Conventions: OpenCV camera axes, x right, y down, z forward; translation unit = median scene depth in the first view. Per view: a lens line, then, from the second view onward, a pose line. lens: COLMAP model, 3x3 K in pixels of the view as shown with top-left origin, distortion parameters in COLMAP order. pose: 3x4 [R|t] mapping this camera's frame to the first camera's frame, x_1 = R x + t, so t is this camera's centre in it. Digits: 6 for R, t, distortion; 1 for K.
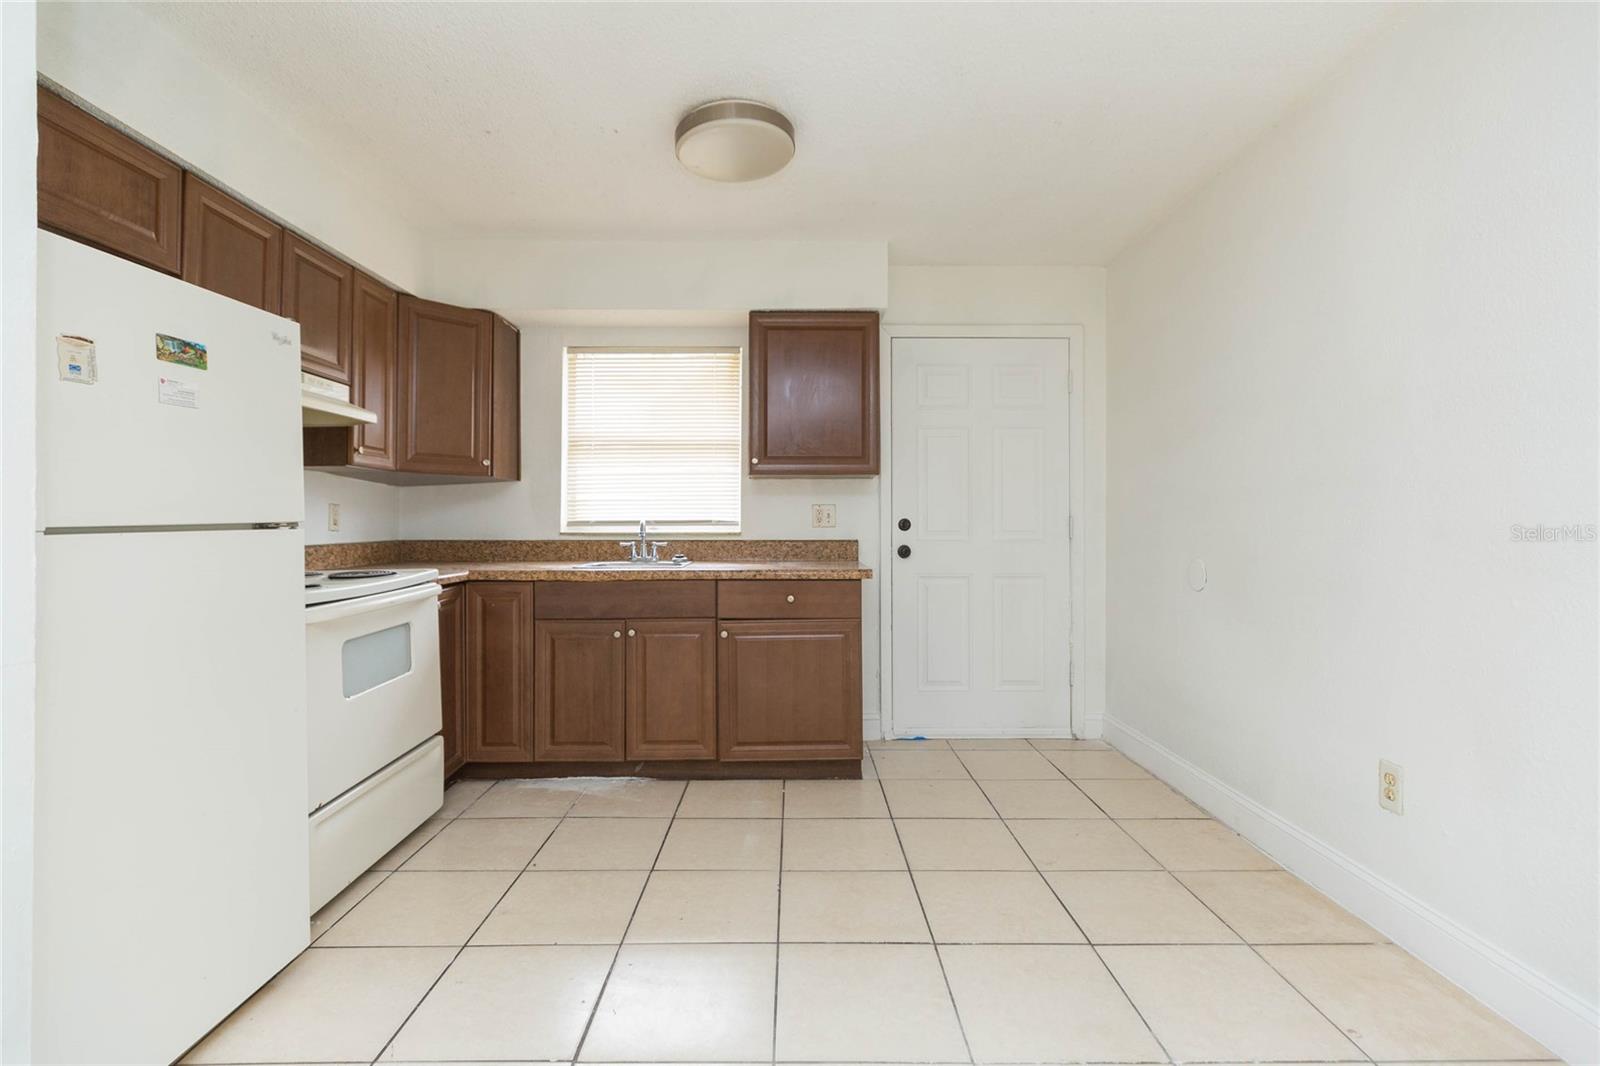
lens RADIAL K [[726.9, 0, 796.0], [0, 726.9, 528.4], [0, 0, 1]] dist [0.006448, 0.000151]
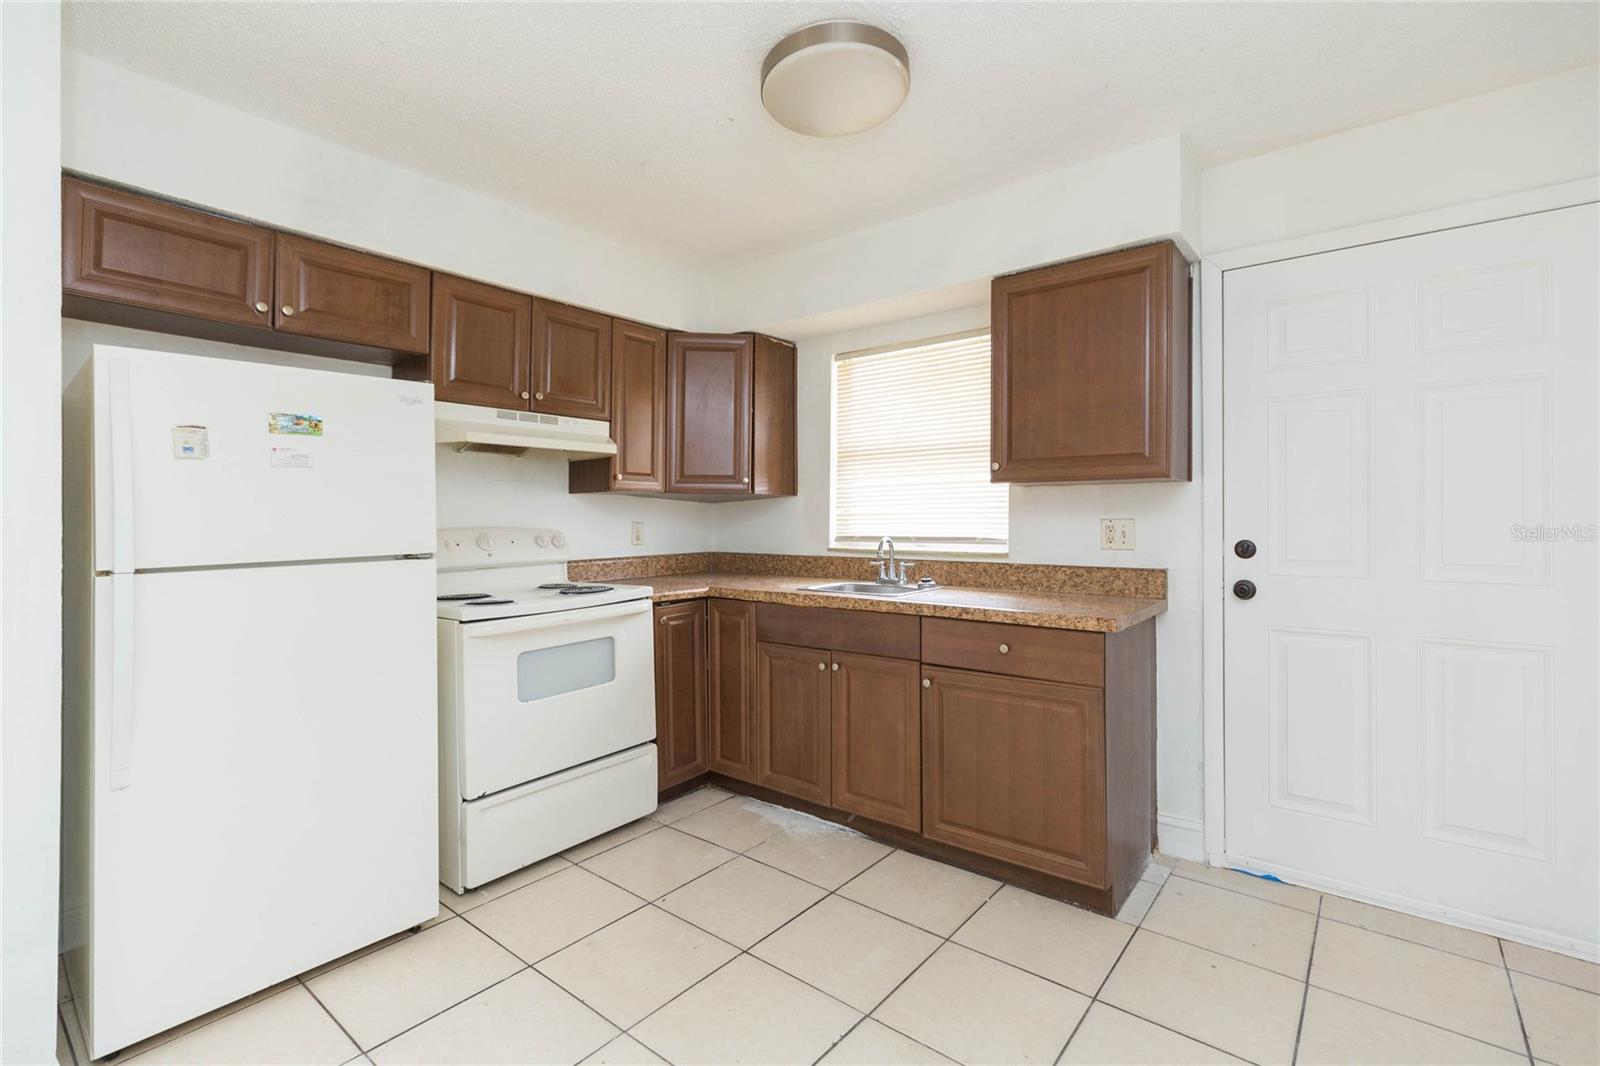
lens RADIAL K [[726.9, 0, 799.8], [0, 726.9, 522.4], [0, 0, 1]] dist [0.006448, 0.000151]
pose [[0.775963, 0.002713, -0.630772, 0.304080], [-0.001854, 0.999996, 0.002020, -0.036257], [0.630776, -0.000398, 0.775965, 0.272656]]
